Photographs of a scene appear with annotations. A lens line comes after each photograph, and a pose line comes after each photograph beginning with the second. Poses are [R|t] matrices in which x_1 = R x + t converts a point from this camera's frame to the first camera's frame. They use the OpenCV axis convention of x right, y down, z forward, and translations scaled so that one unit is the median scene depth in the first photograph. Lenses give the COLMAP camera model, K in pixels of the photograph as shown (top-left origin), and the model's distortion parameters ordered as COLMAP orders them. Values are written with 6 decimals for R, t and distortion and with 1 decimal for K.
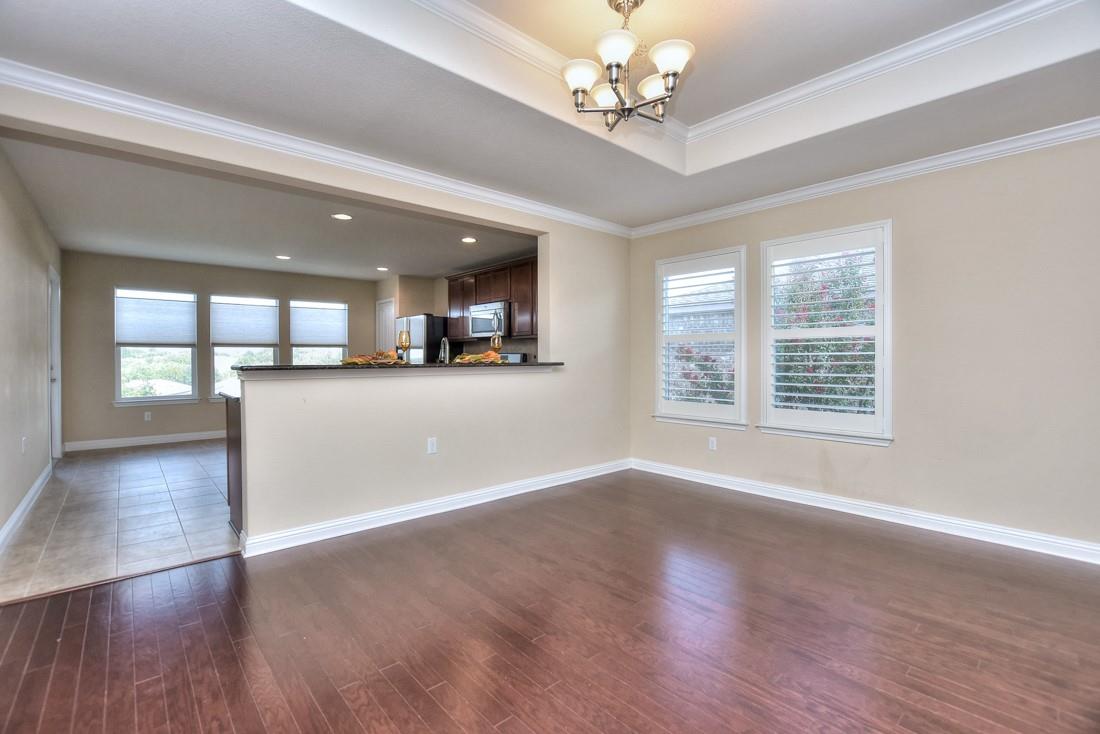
lens RADIAL K [[486.3, 0, 547.4], [0, 486.3, 362.4], [0, 0, 1]] dist [-0.033214, 0.004217]
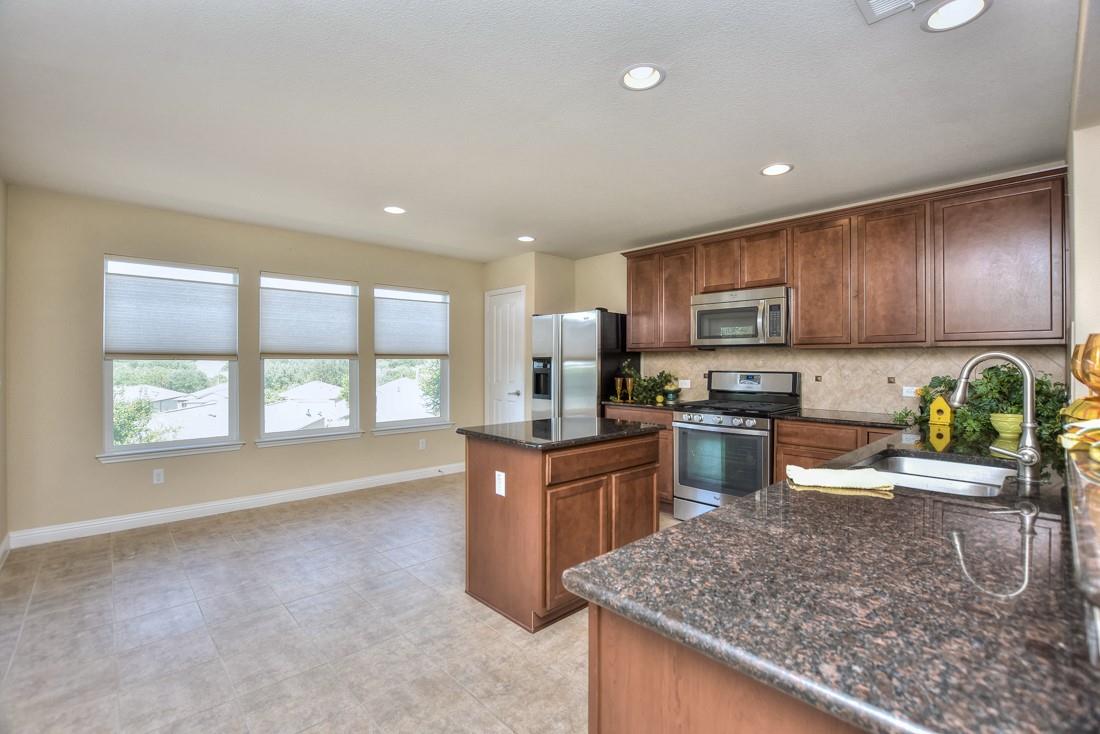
lens RADIAL K [[486.3, 0, 547.4], [0, 486.3, 362.4], [0, 0, 1]] dist [-0.033214, 0.004217]
pose [[0.999685, 0.002080, 0.025000, -0.373042], [-0.001808, 0.999939, -0.010899, -0.023765], [-0.025022, 0.010850, 0.999628, 0.396613]]
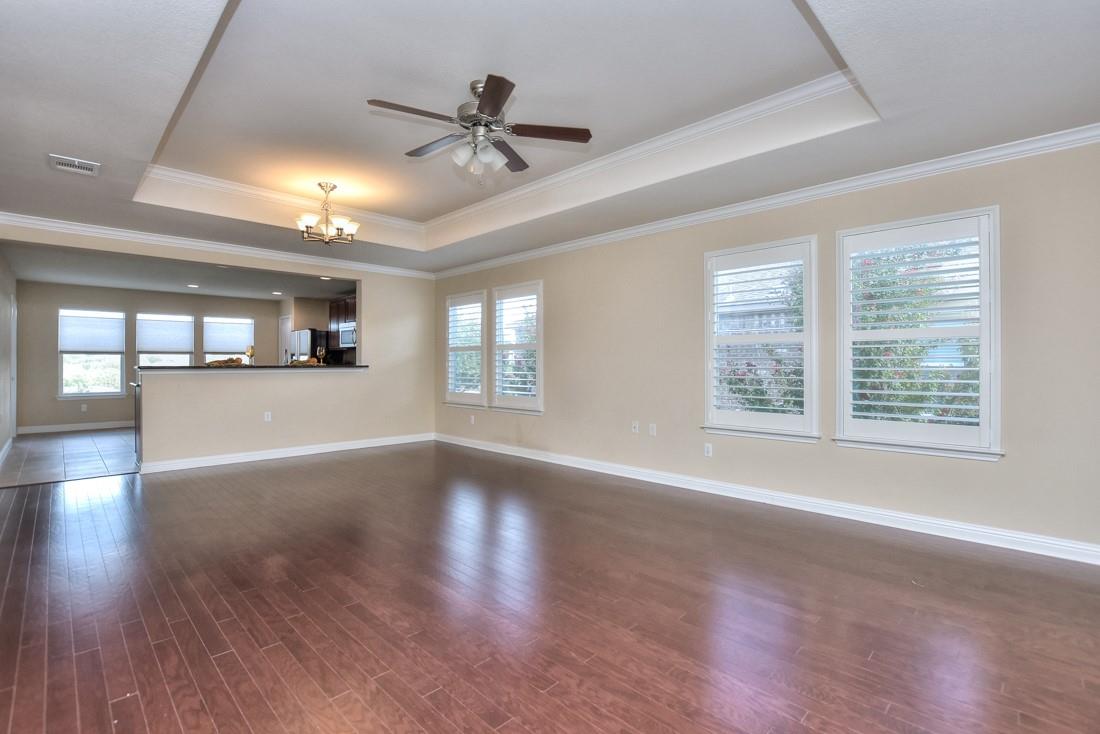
lens RADIAL K [[500.7, 0, 563.5], [0, 500.7, 360.9], [0, 0, 1]] dist [-0.067050, 0.015316]
pose [[0.995763, -0.001119, 0.091945, 0.328134], [0.002413, 0.999900, -0.013962, 0.006226], [-0.091920, 0.014124, 0.995666, -0.393484]]
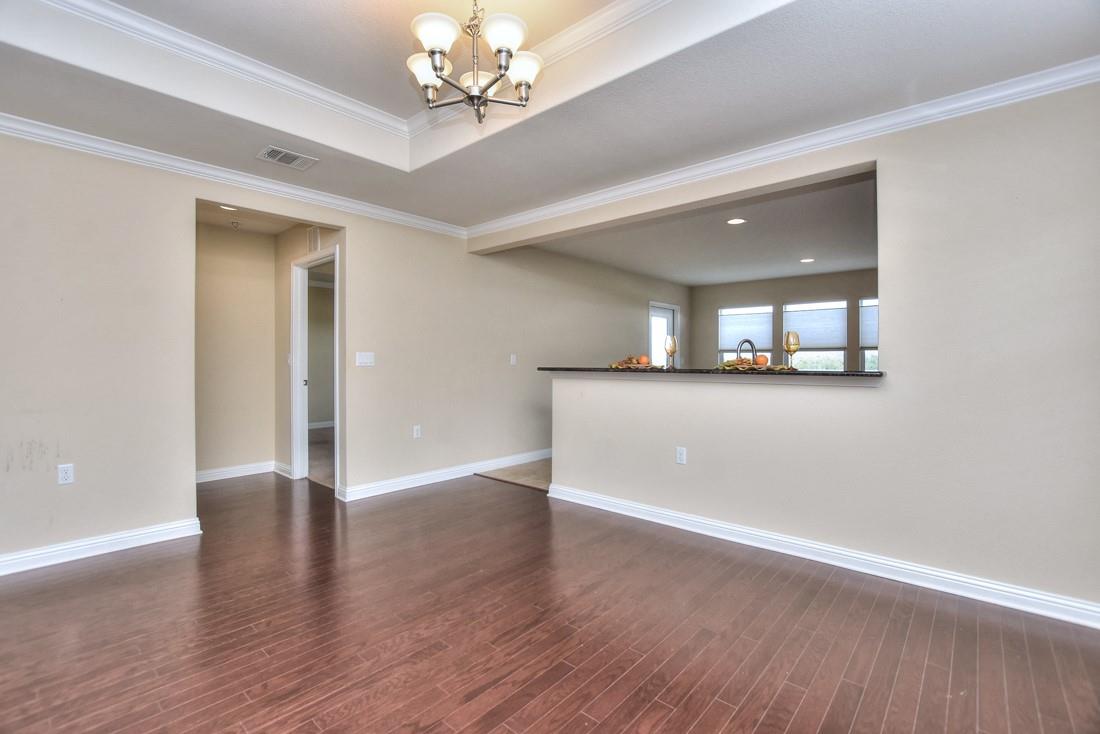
lens RADIAL K [[489.6, 0, 545.0], [0, 489.6, 363.3], [0, 0, 1]] dist [-0.028331, -0.000067]
pose [[0.115657, 0.007657, -0.993260, 0.375296], [-0.012433, 0.999903, 0.006260, -0.006312], [0.993211, 0.011626, 0.115741, 0.347069]]
